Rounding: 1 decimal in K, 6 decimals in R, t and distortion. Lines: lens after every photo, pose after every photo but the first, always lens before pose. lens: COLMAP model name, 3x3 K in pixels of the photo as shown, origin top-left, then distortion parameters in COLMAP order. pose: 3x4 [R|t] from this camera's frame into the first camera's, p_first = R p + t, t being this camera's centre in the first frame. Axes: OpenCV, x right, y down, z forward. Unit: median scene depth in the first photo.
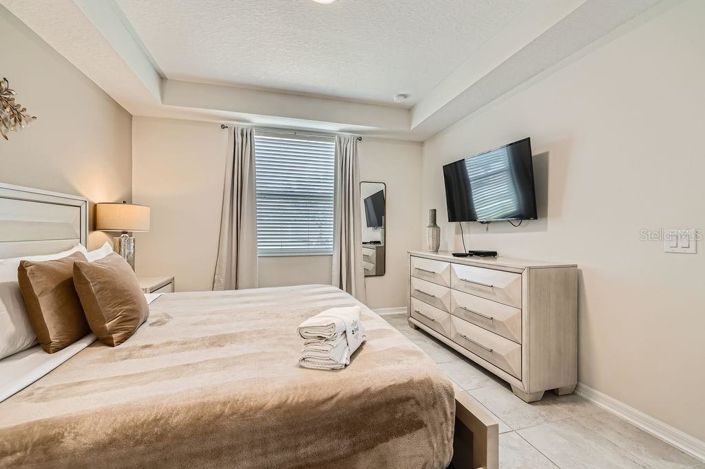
lens RADIAL K [[297.0, 0, 352.9], [0, 297.0, 233.8], [0, 0, 1]] dist [0.012489, -0.000030]
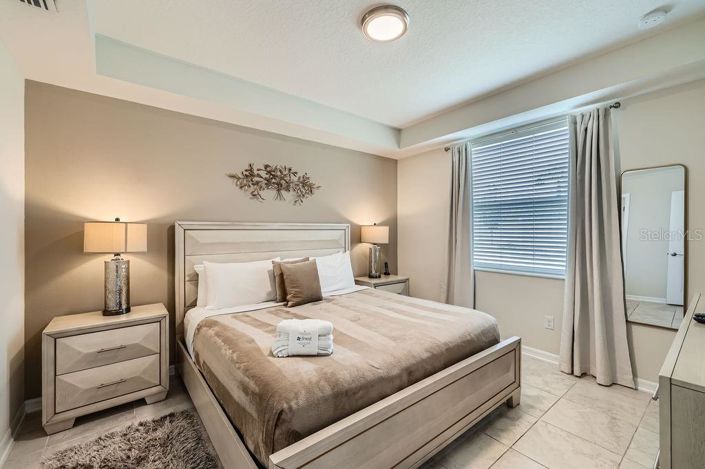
lens RADIAL K [[297.0, 0, 351.0], [0, 297.0, 231.4], [0, 0, 1]] dist [0.012489, -0.000030]
pose [[0.378813, -0.001683, -0.925472, 0.458203], [-0.001494, 0.999996, -0.002430, -0.049606], [0.925472, 0.002303, 0.378809, 0.248944]]
